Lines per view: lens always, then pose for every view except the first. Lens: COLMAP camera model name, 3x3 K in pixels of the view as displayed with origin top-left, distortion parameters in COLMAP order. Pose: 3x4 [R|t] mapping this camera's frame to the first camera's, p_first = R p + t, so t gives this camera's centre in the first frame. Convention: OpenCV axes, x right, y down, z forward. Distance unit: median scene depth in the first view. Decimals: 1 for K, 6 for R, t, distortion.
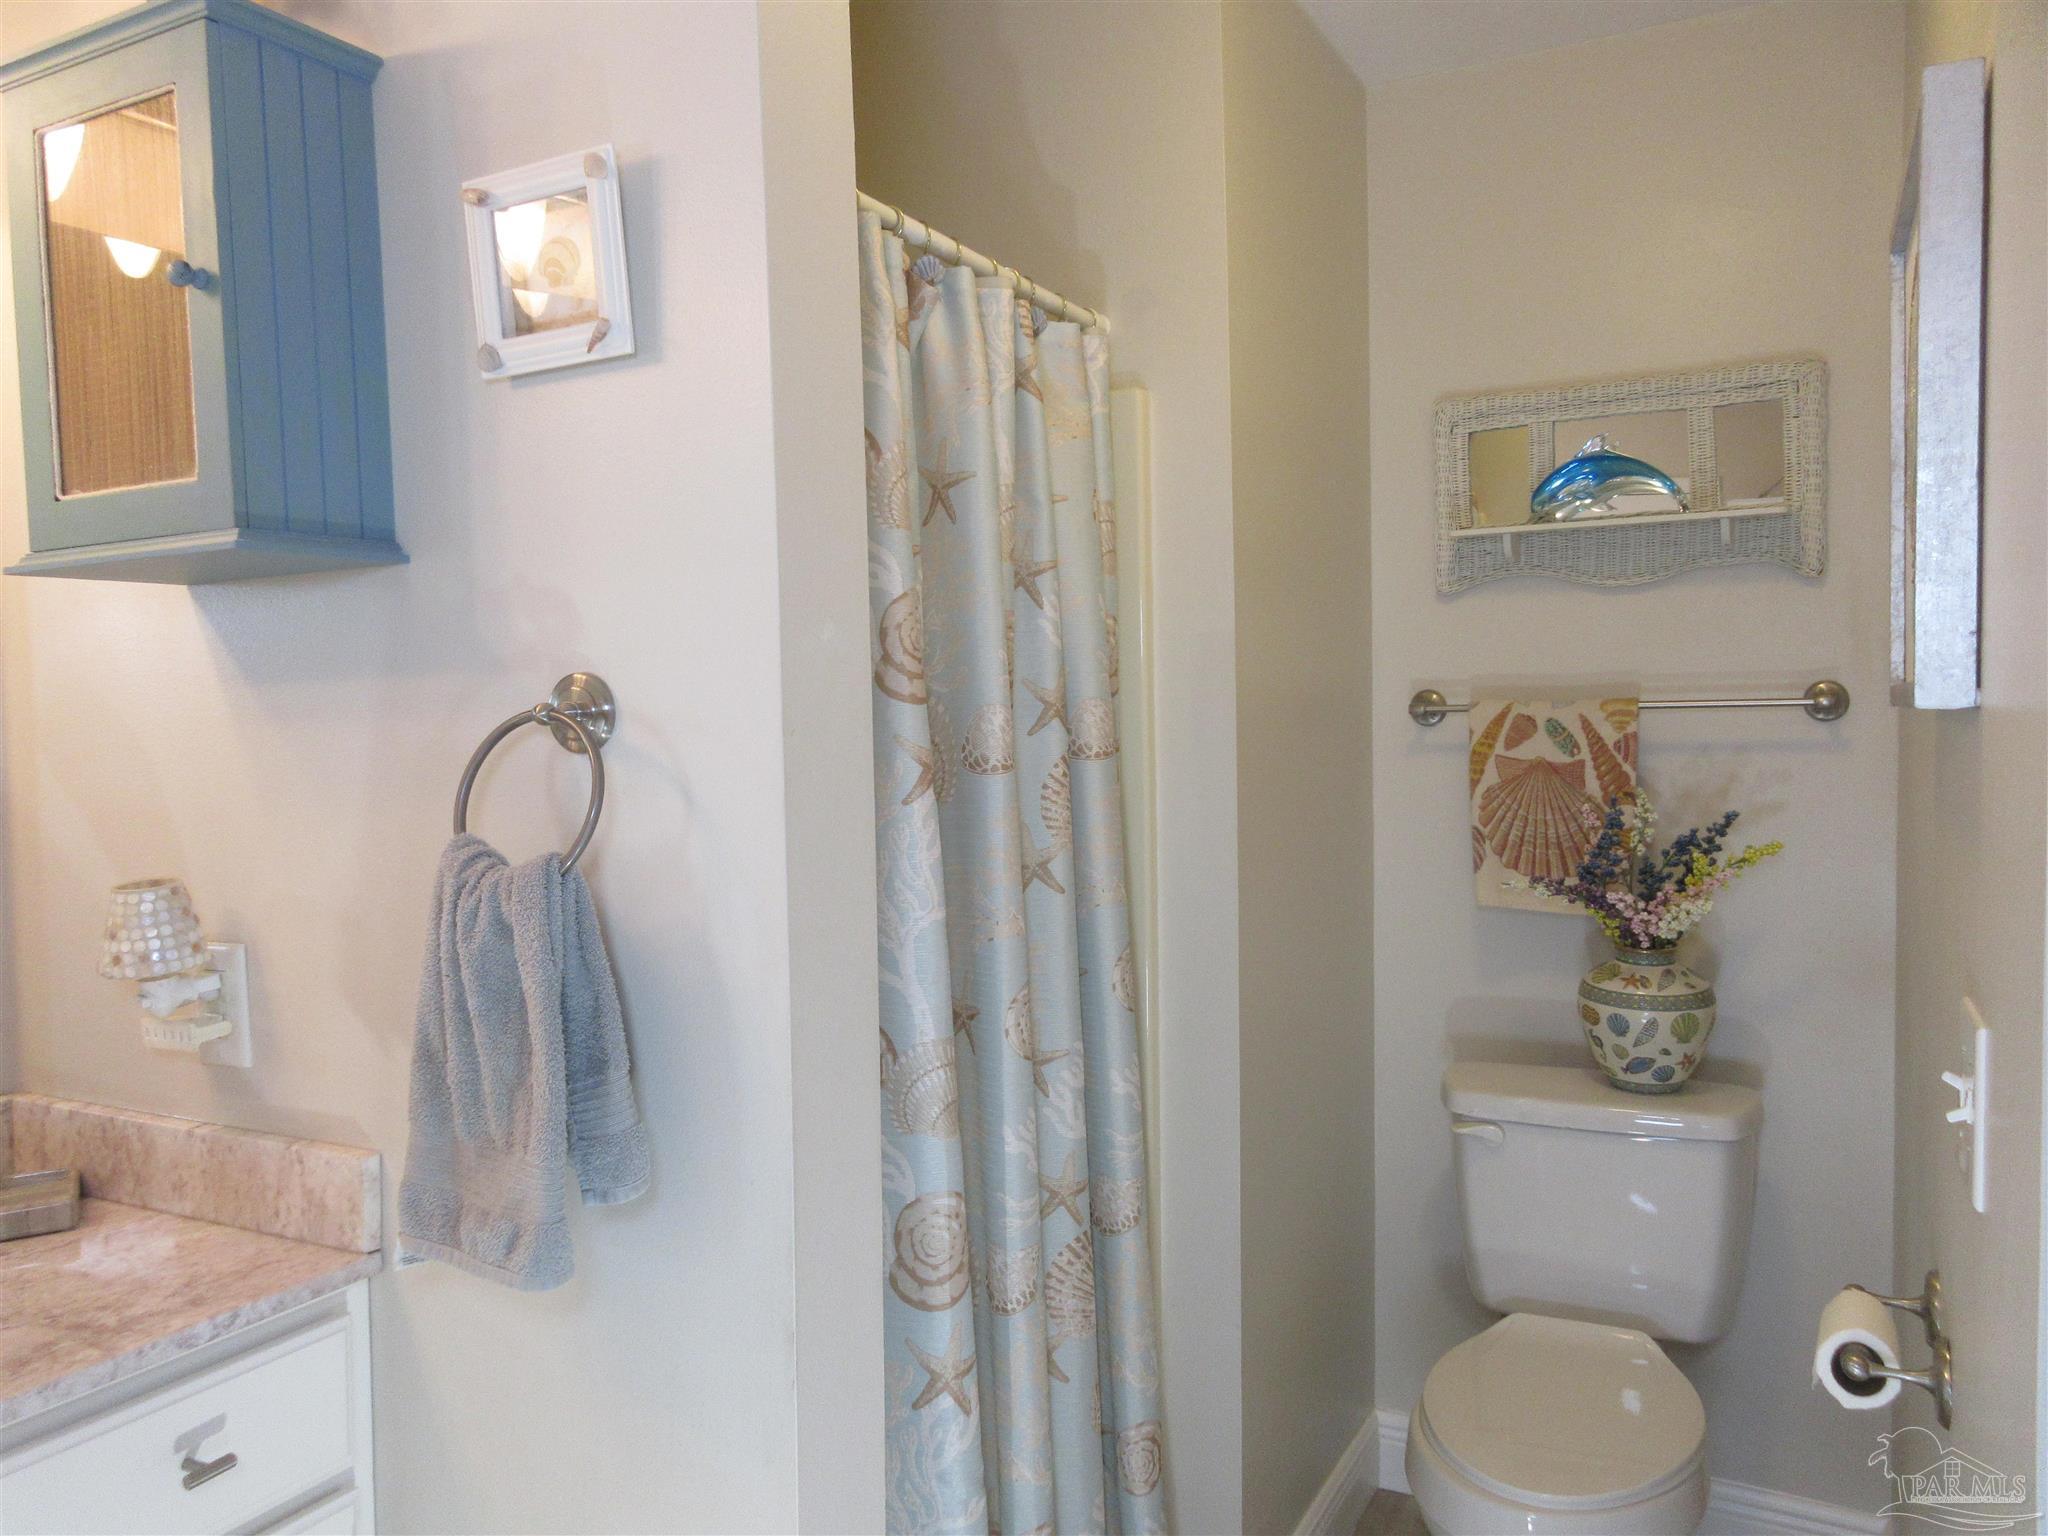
lens RADIAL K [[1555.1, 0, 1031.1], [0, 1555.1, 762.7], [0, 0, 1]] dist [0.020141, 0.006593]
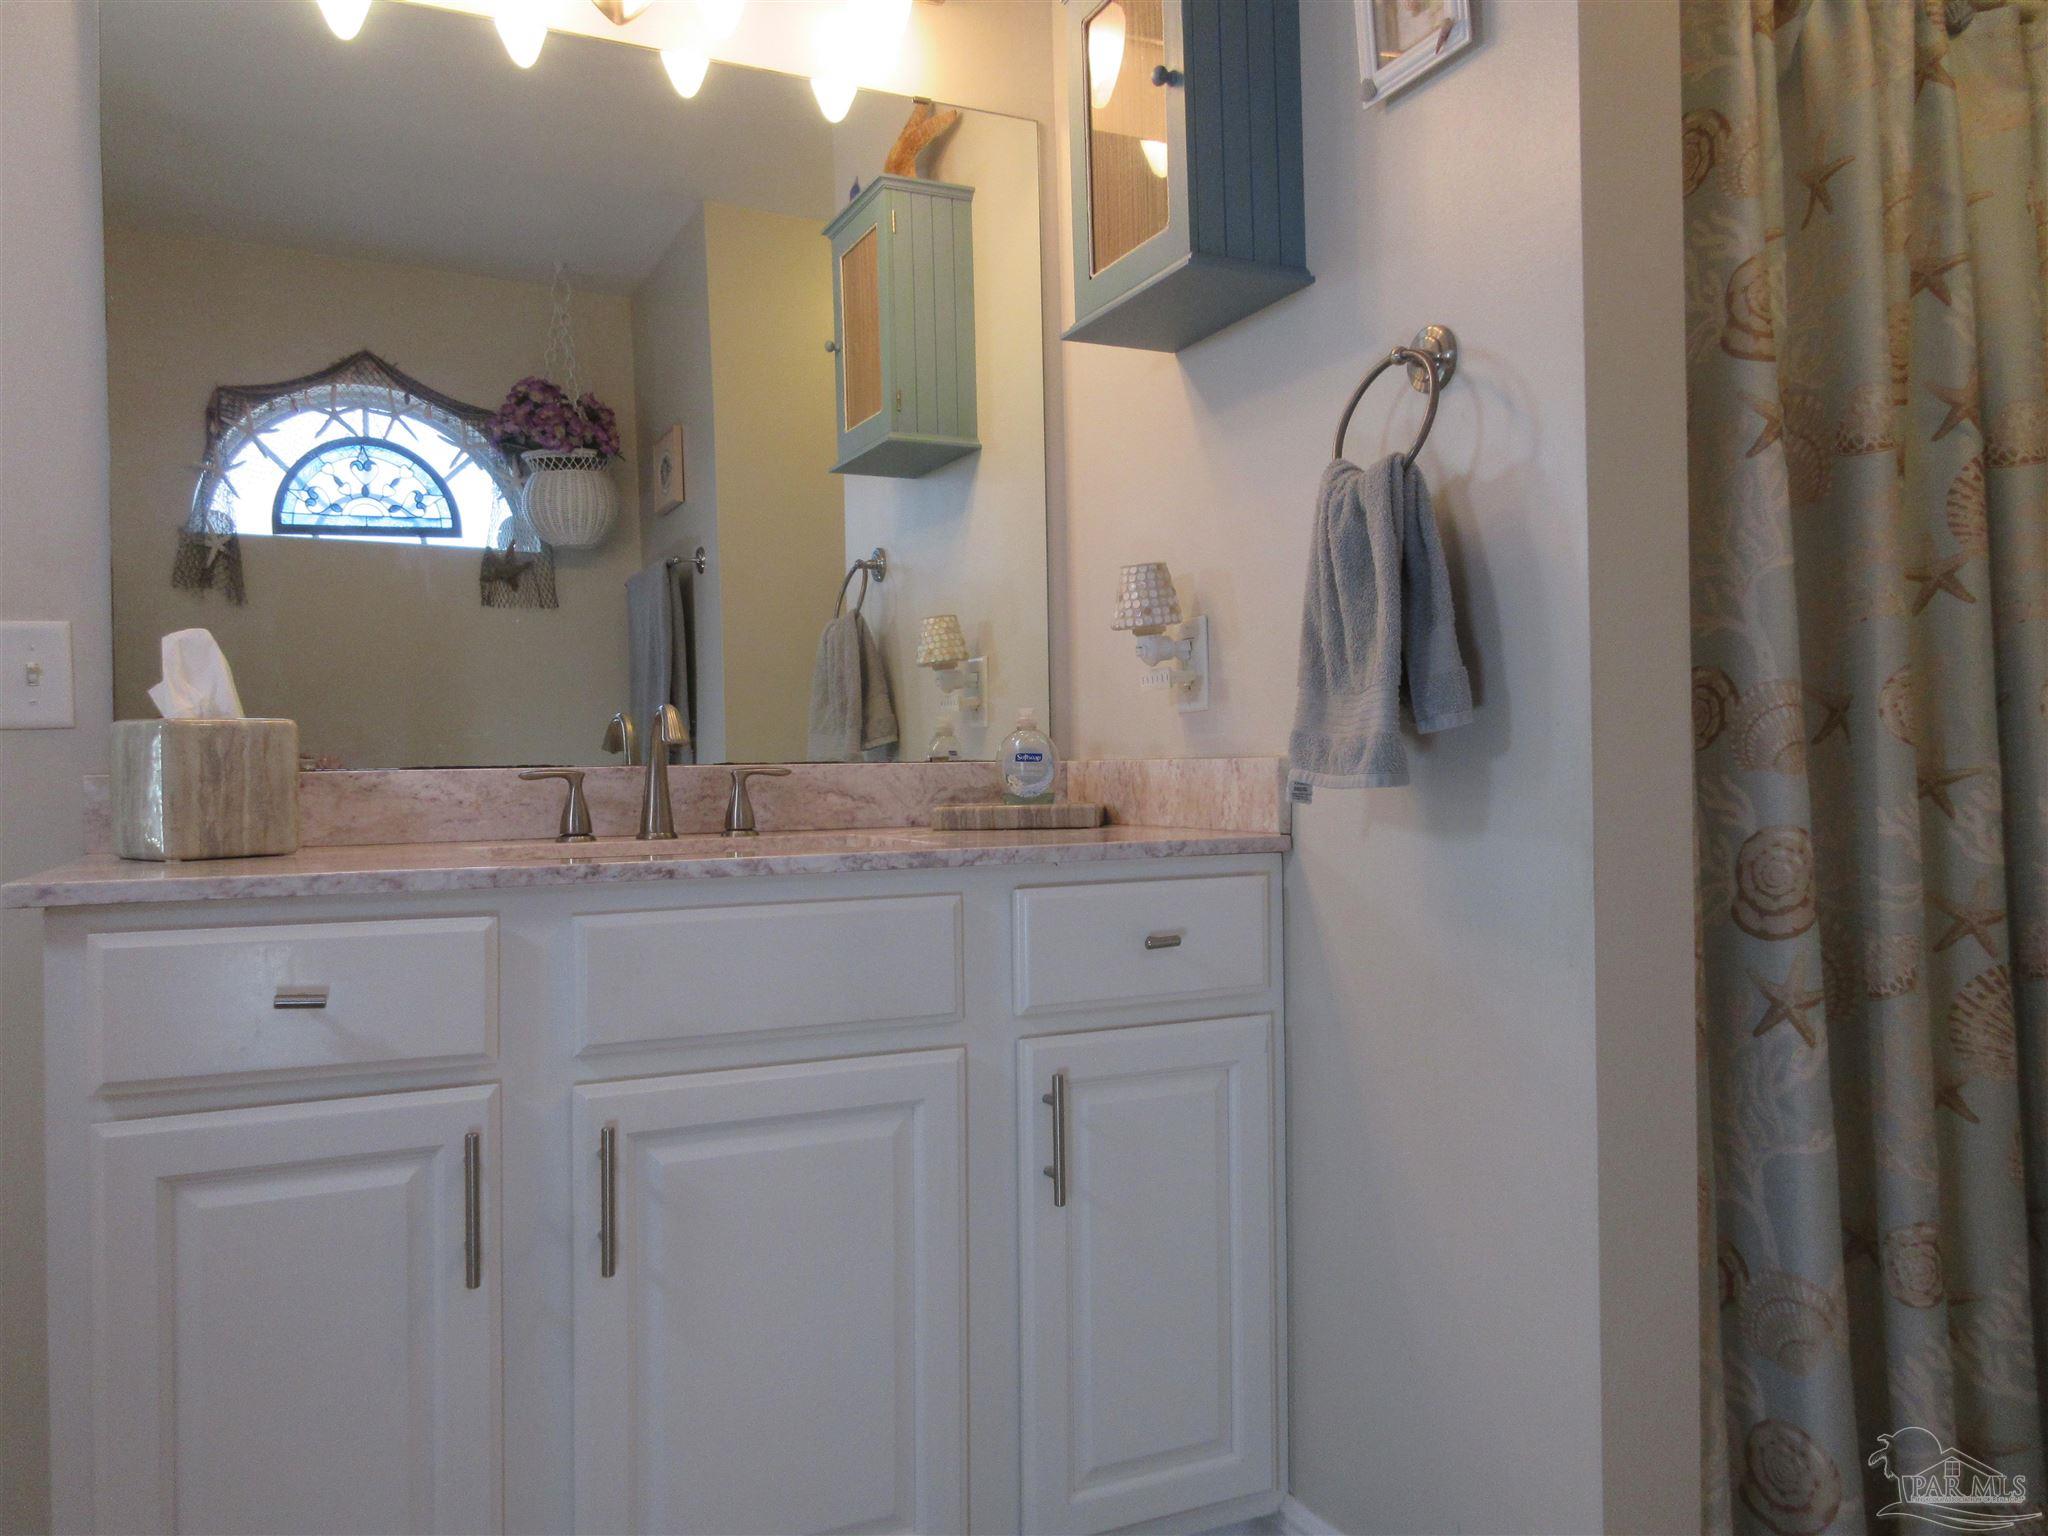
lens RADIAL K [[1555.1, 0, 1031.1], [0, 1555.1, 762.7], [0, 0, 1]] dist [0.020141, 0.006593]
pose [[0.805380, 0.007566, -0.592711, 0.155436], [-0.019977, 0.999697, -0.014384, 0.256320], [0.592422, 0.023425, 0.805287, -0.141039]]
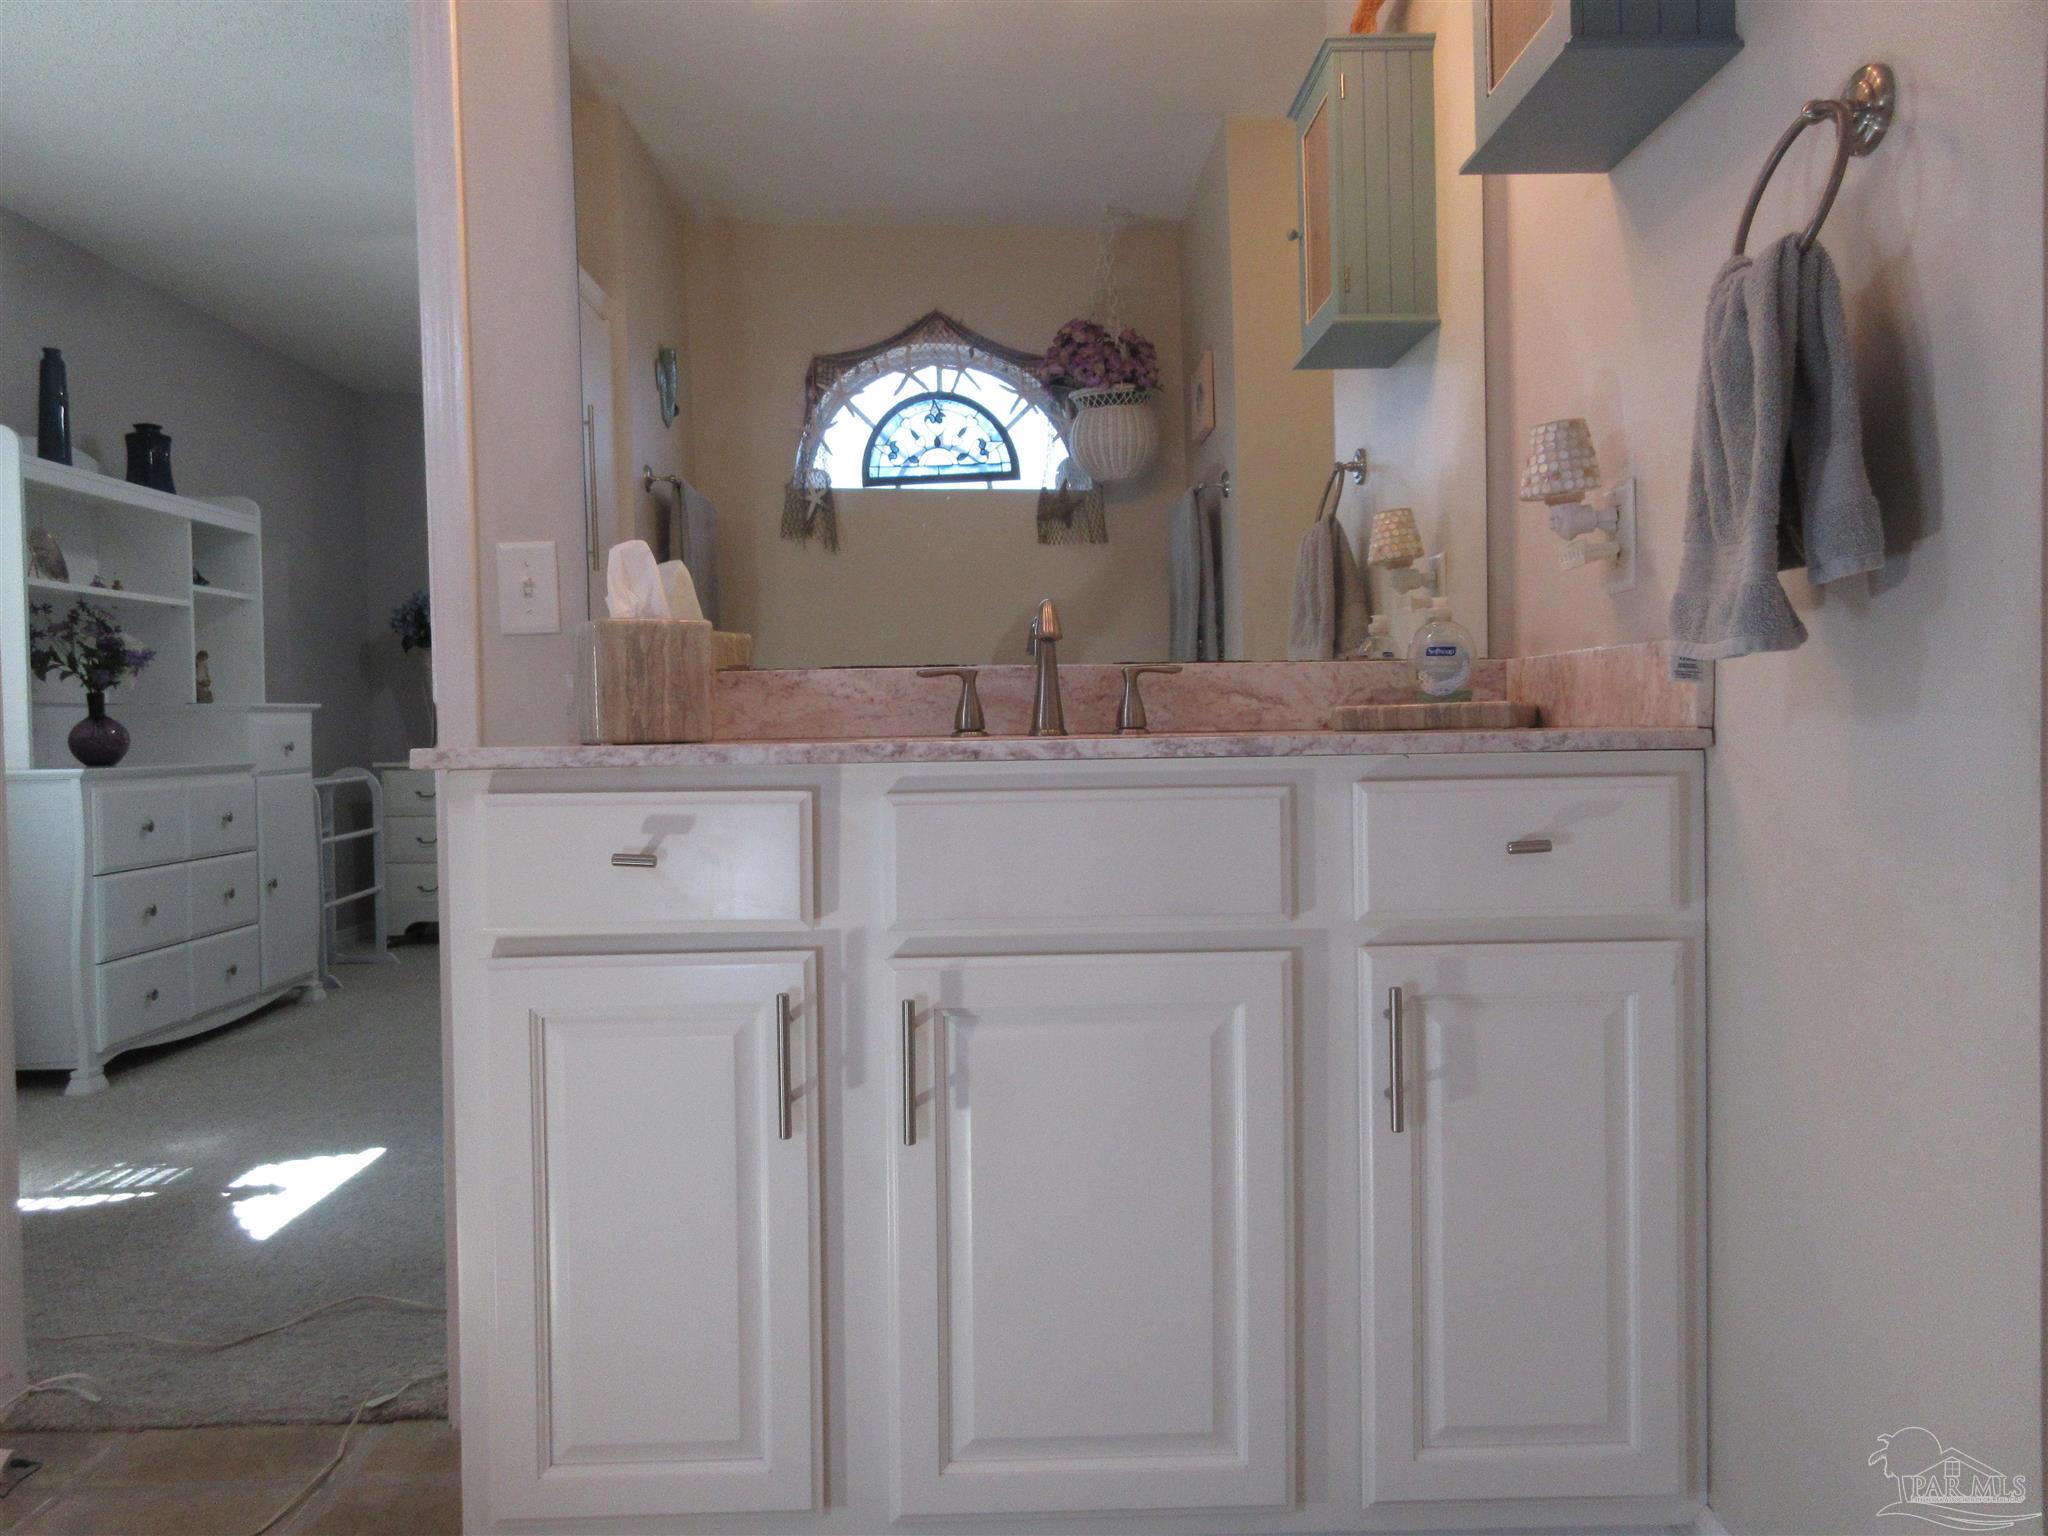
lens RADIAL K [[1535.1, 0, 1025.8], [0, 1535.1, 783.8], [0, 0, 1]] dist [0.013839, -0.000911]
pose [[0.500225, 0.046421, -0.864650, 0.246773], [-0.020673, 0.998918, 0.041669, 0.293843], [0.865649, -0.002969, 0.500643, 0.055947]]
